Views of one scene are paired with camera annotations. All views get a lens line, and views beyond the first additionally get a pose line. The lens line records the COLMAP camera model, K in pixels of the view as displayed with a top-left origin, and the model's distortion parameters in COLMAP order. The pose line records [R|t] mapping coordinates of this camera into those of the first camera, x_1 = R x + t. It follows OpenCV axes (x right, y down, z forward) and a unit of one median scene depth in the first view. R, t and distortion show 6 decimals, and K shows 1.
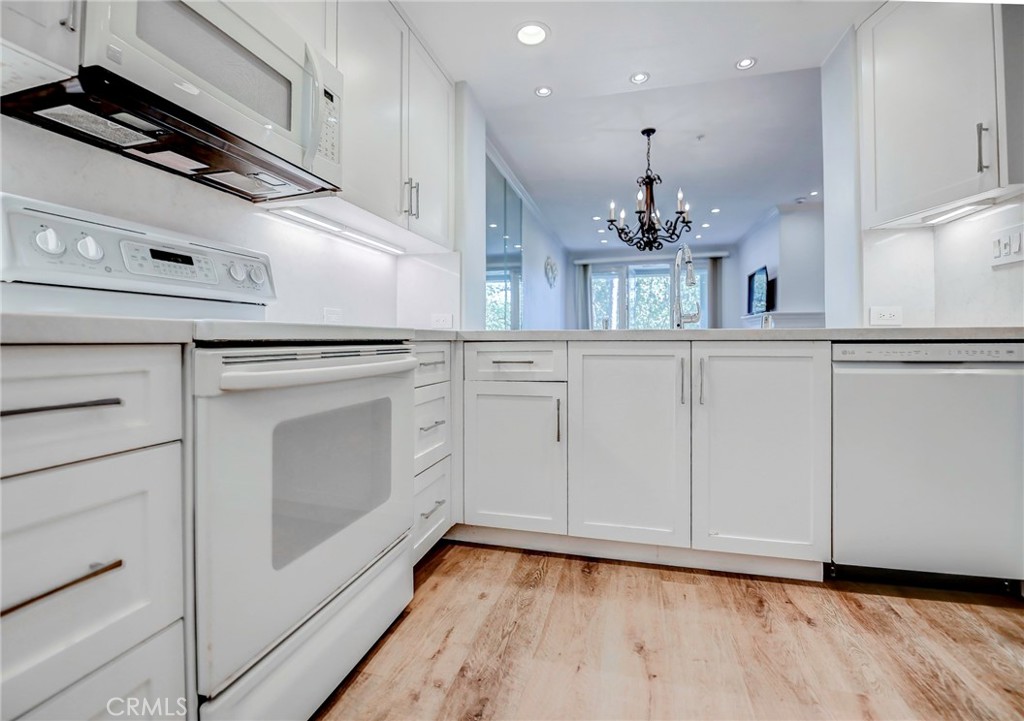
lens RADIAL K [[478.8, 0, 499.7], [0, 478.8, 330.9], [0, 0, 1]] dist [-0.001530, -0.000183]
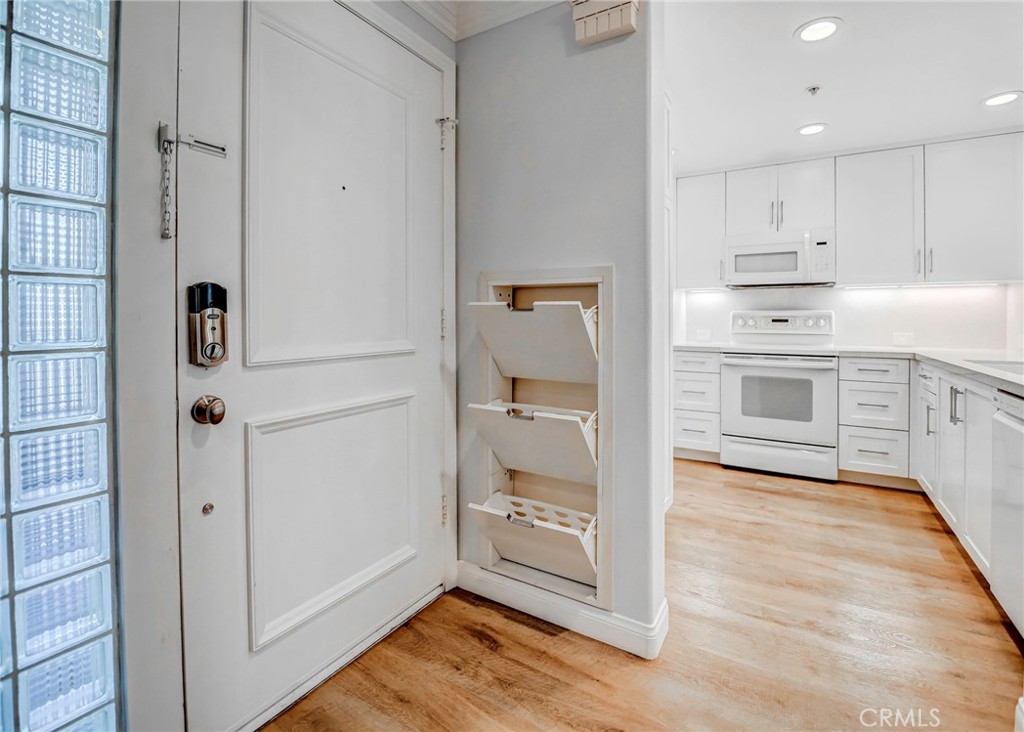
lens RADIAL K [[465.1, 0, 560.4], [0, 465.1, 321.7], [0, 0, 1]] dist [-0.004138, -0.000426]
pose [[-0.221685, 0.015283, -0.974999, 2.460952], [0.015881, 0.999801, 0.012061, -0.210723], [0.974989, -0.012810, -0.221883, 0.333174]]
